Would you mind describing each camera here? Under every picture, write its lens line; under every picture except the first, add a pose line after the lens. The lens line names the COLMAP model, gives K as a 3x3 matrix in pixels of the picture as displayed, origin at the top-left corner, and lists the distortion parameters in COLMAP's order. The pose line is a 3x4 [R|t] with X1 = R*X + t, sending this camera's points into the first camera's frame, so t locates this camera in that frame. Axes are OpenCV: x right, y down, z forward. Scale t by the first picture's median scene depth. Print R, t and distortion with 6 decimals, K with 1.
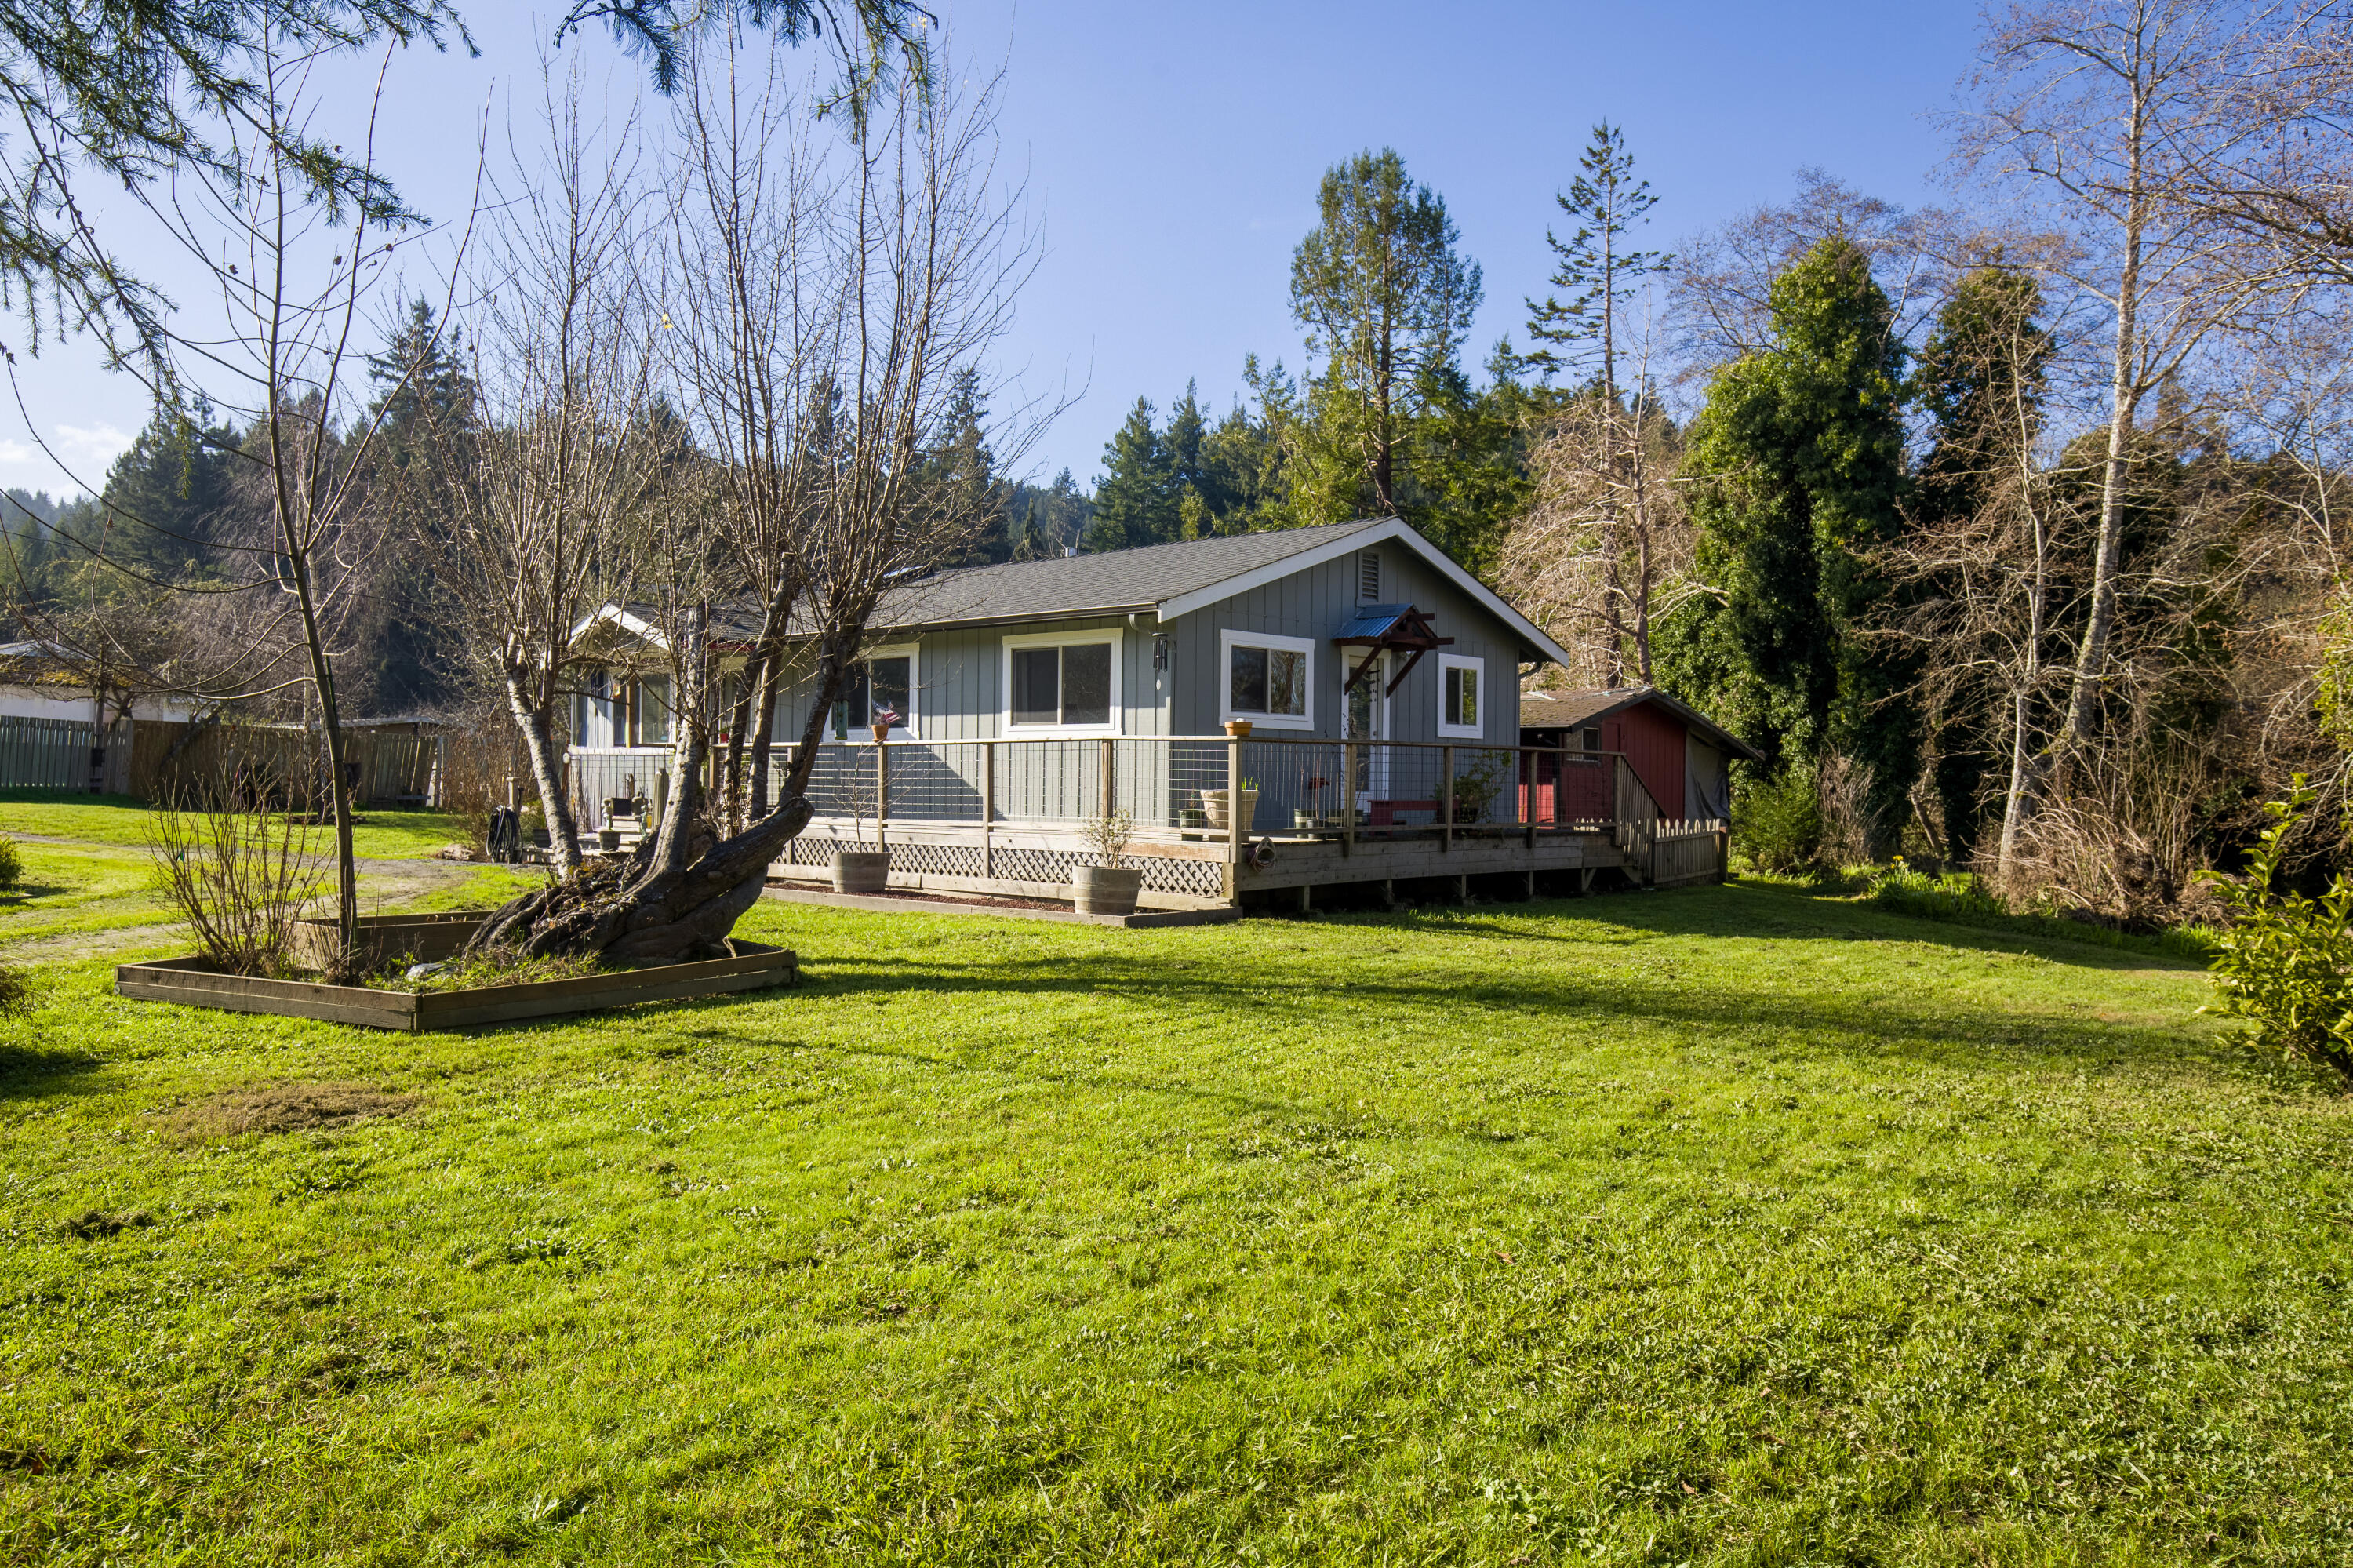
lens RADIAL K [[1733.3, 0, 1176.5], [0, 1733.3, 784.0], [0, 0, 1]] dist [-0.096021, -0.000990]
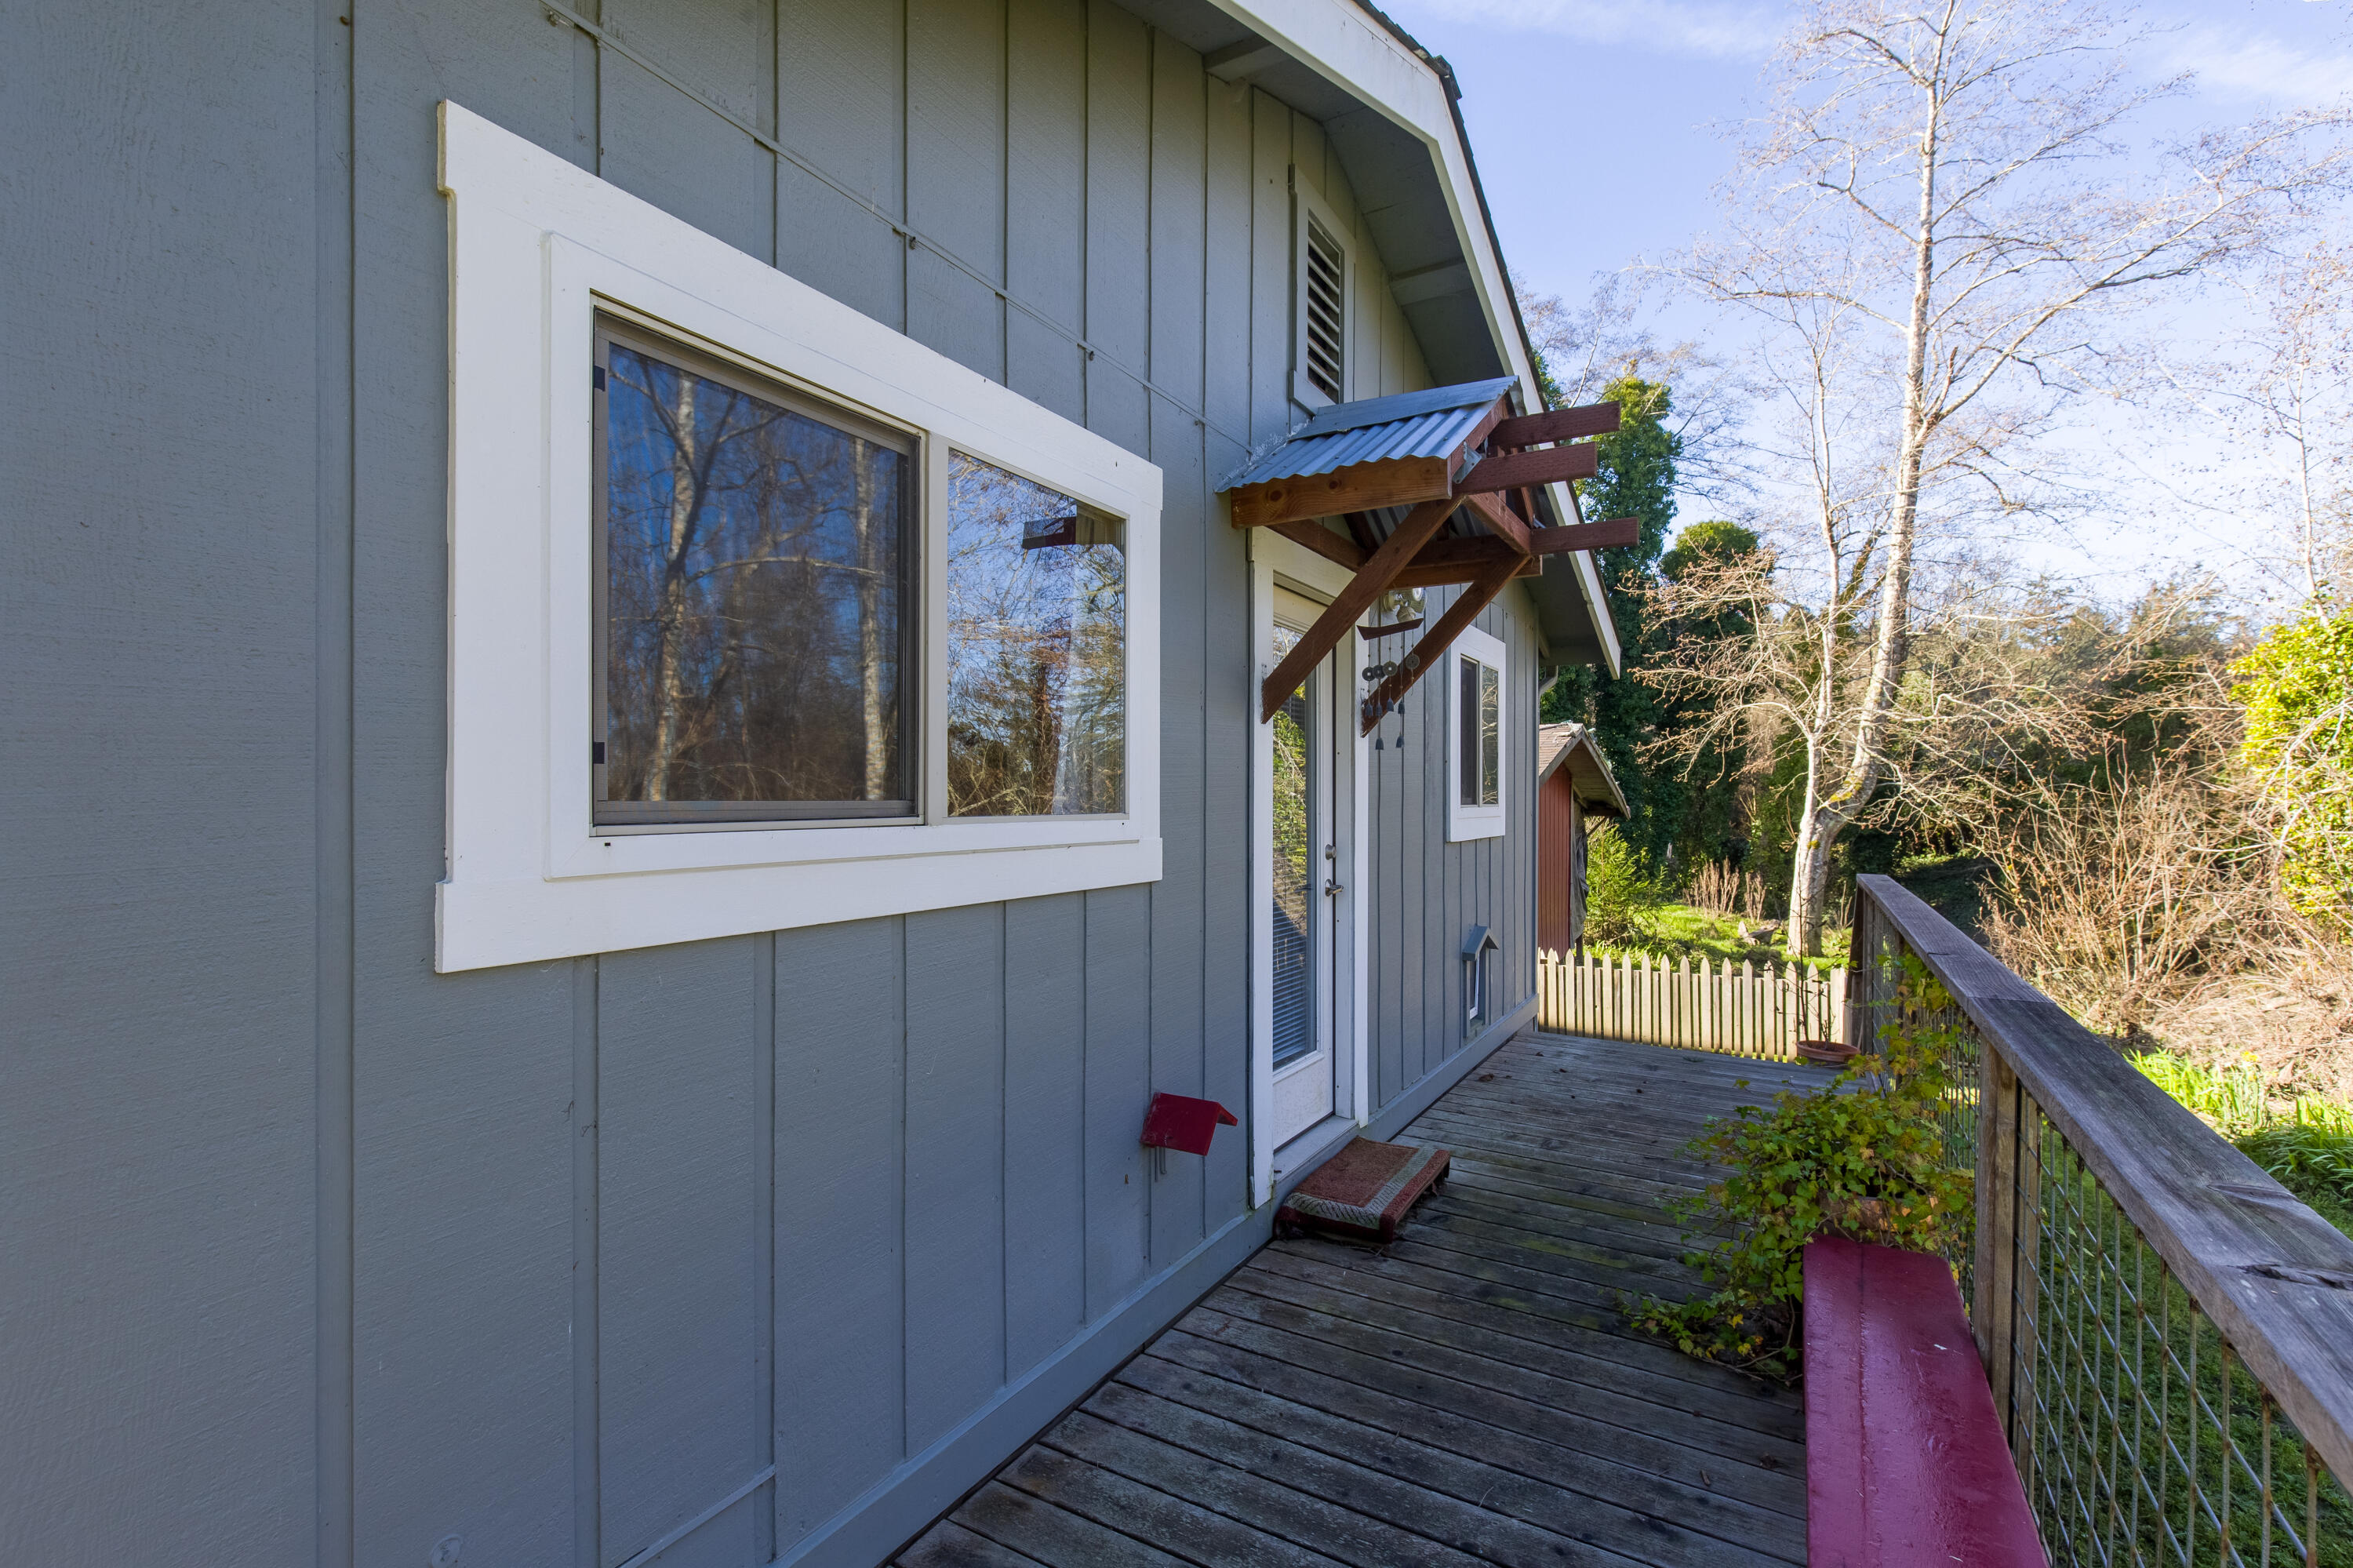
lens RADIAL K [[1074.5, 0, 1176.5], [0, 1074.5, 784.0], [0, 0, 1]] dist [0.003152, -0.000875]
pose [[0.979861, 0.001880, 0.199671, 0.021076], [-0.001242, 0.999994, -0.003318, -0.016740], [-0.199676, 0.003003, 0.979857, 0.340080]]
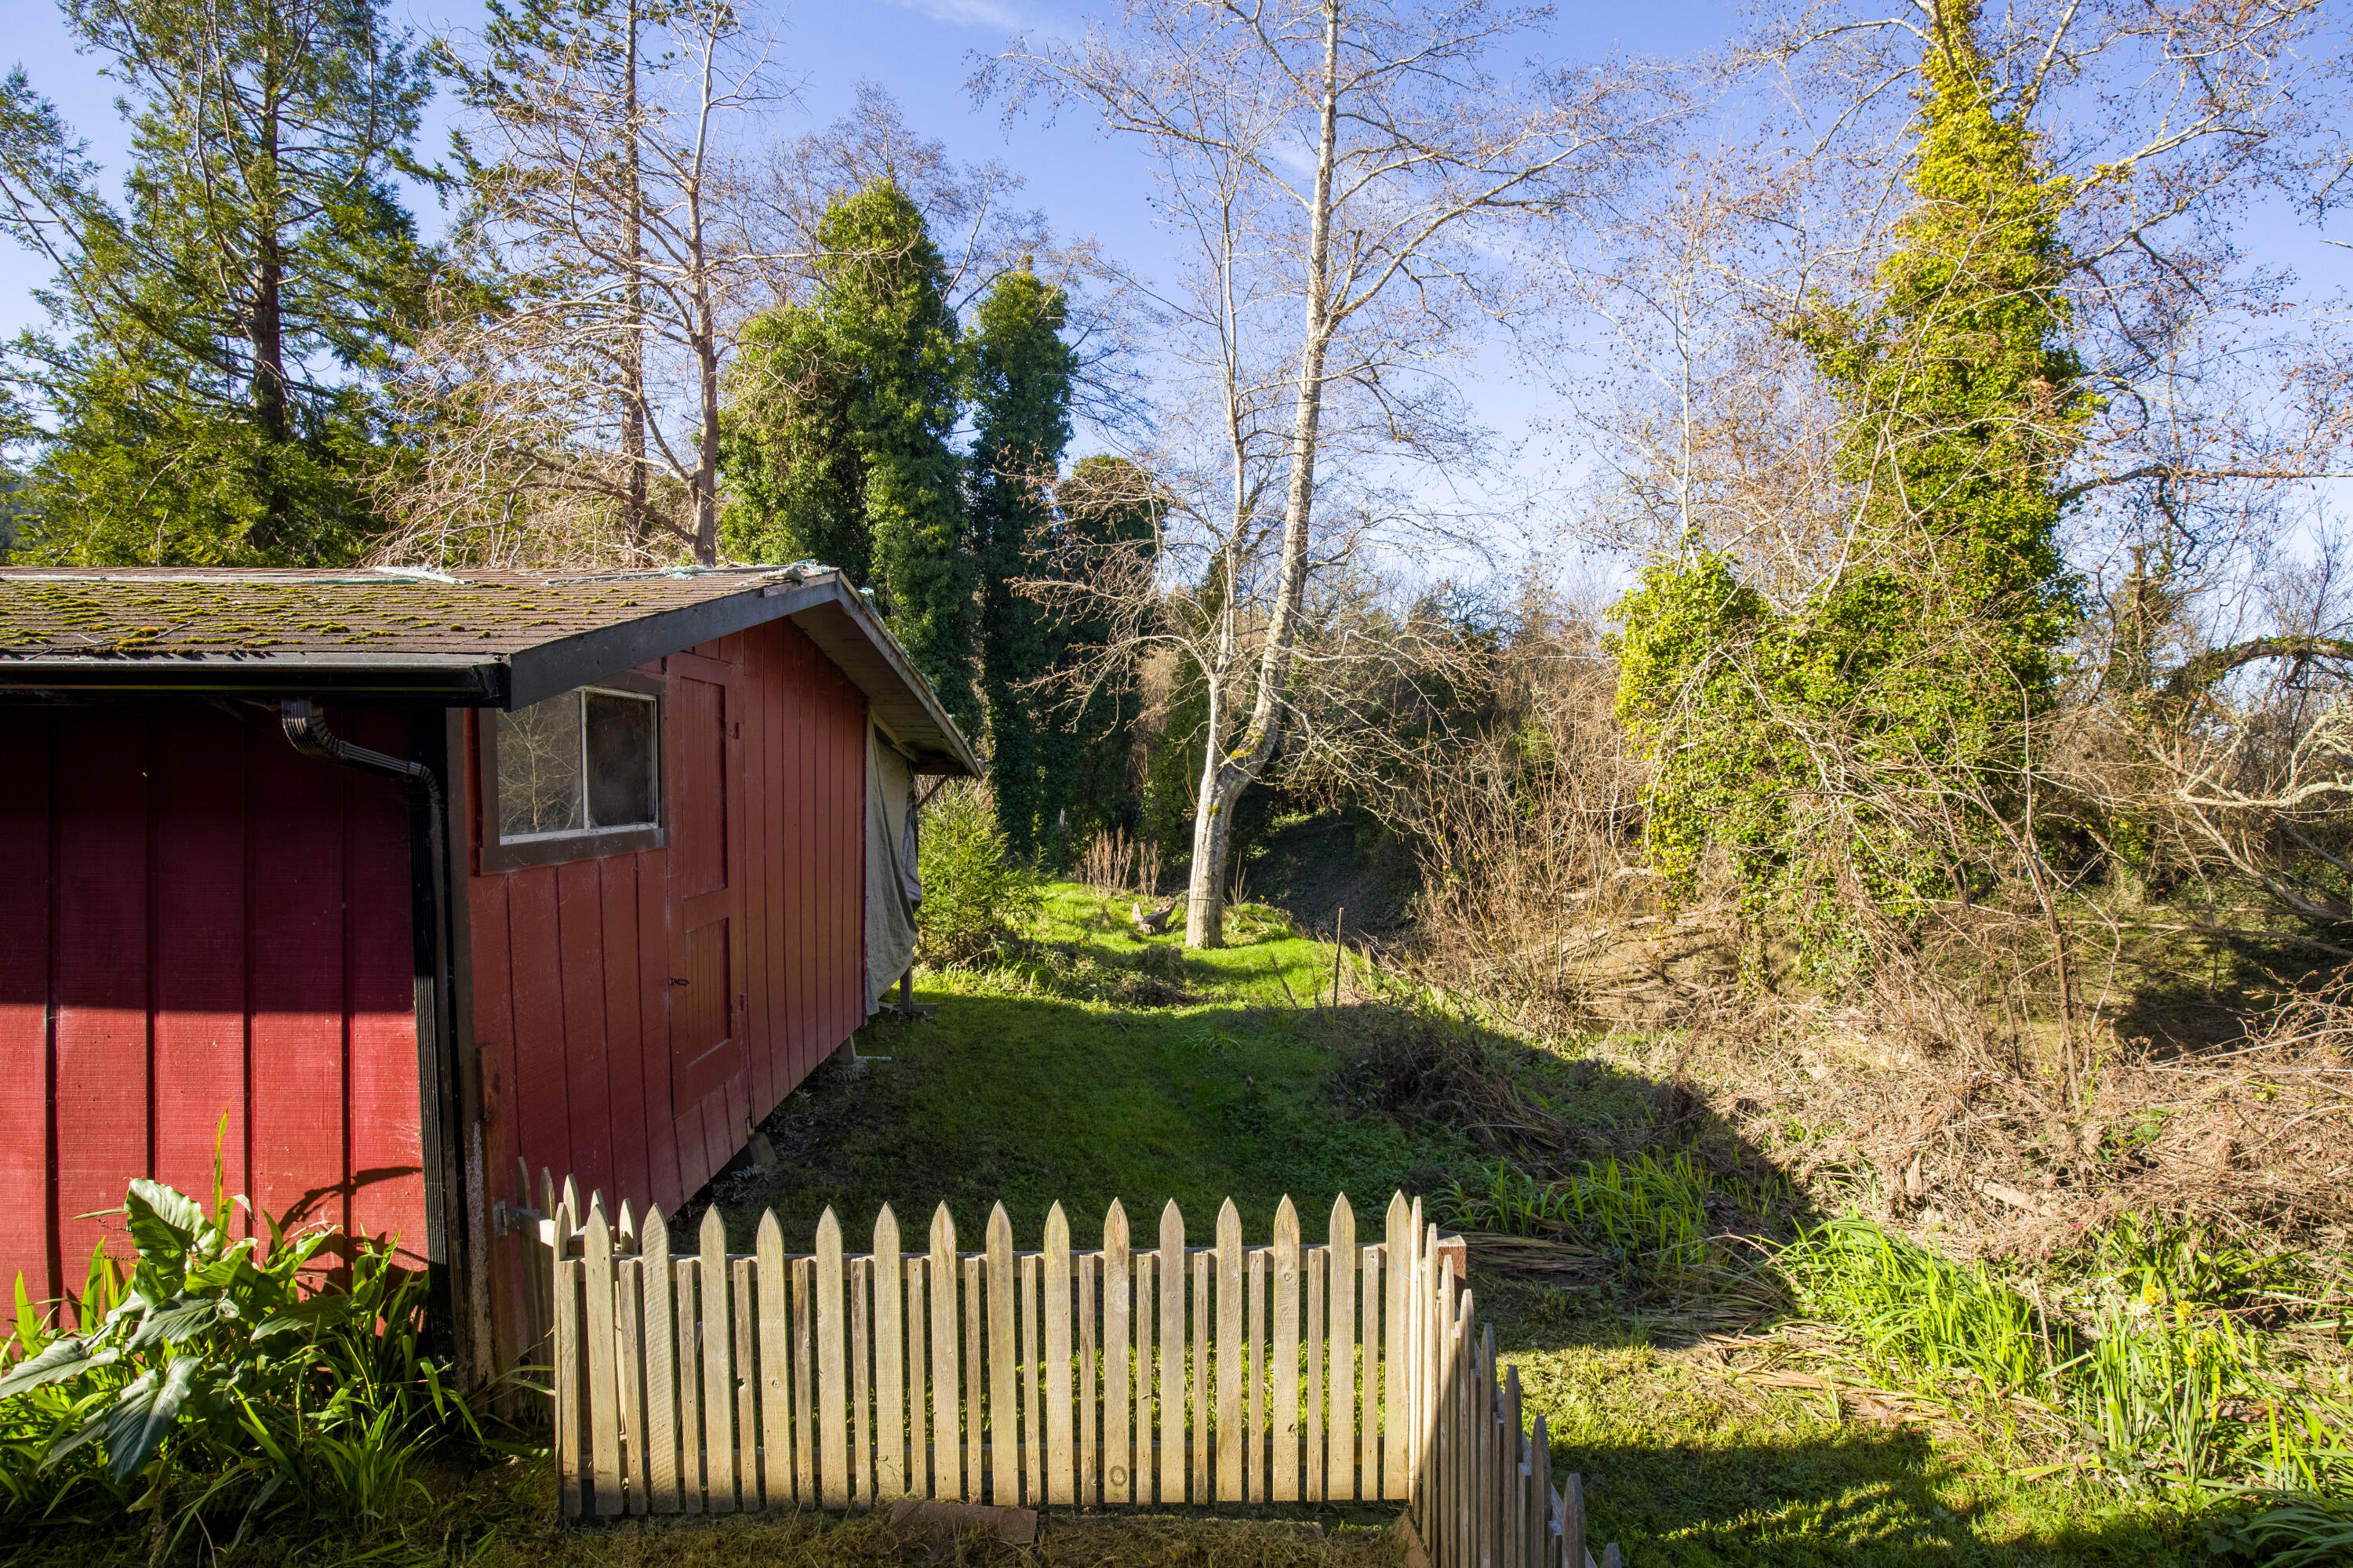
lens RADIAL K [[1089.6, 0, 1167.0], [0, 1089.6, 828.9], [0, 0, 1]] dist [-0.015239, 0.000443]
pose [[0.754429, -0.038912, 0.655227, 0.105151], [-0.007897, 0.997631, 0.068339, -0.012697], [-0.656334, -0.056731, 0.752334, 0.445188]]
